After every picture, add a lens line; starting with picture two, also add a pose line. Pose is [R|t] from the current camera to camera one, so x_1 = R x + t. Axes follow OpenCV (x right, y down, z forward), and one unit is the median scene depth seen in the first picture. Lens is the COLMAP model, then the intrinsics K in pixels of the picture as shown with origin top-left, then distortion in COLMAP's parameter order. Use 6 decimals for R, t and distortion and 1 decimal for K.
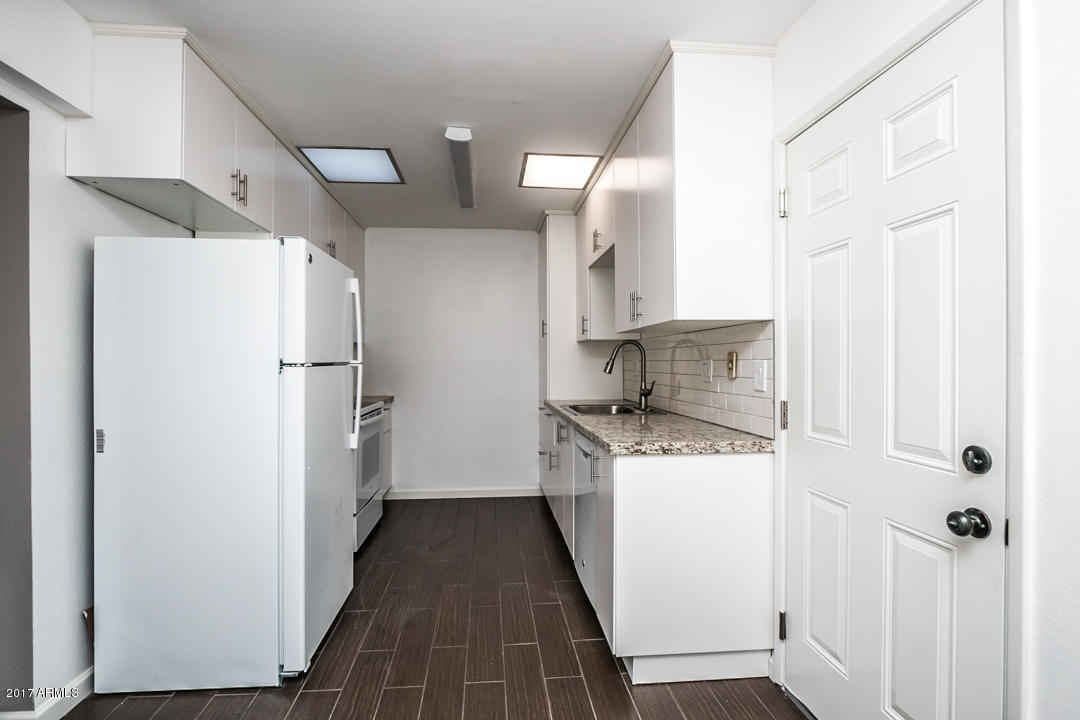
lens RADIAL K [[503.5, 0, 538.0], [0, 503.5, 364.3], [0, 0, 1]] dist [-0.018956, 0.003374]
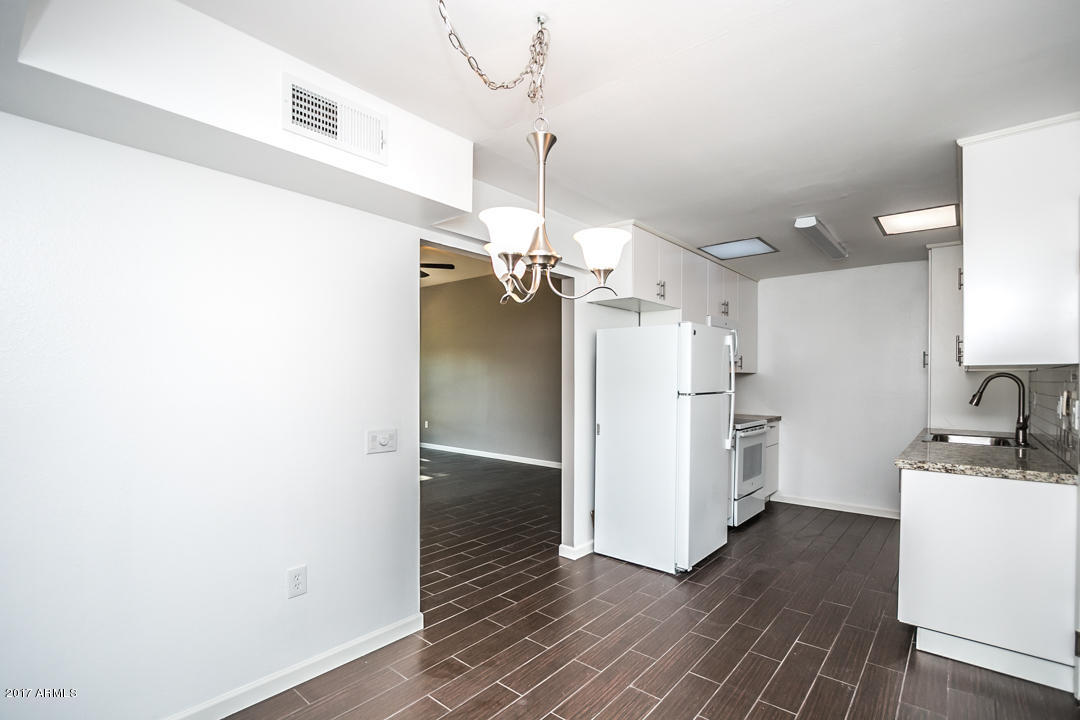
lens RADIAL K [[503.5, 0, 539.4], [0, 503.5, 381.4], [0, 0, 1]] dist [-0.018956, 0.003374]
pose [[0.687256, 0.006926, -0.726382, 0.403446], [-0.008081, 0.999966, 0.001889, -0.039210], [0.726370, 0.004572, 0.687288, -0.532753]]
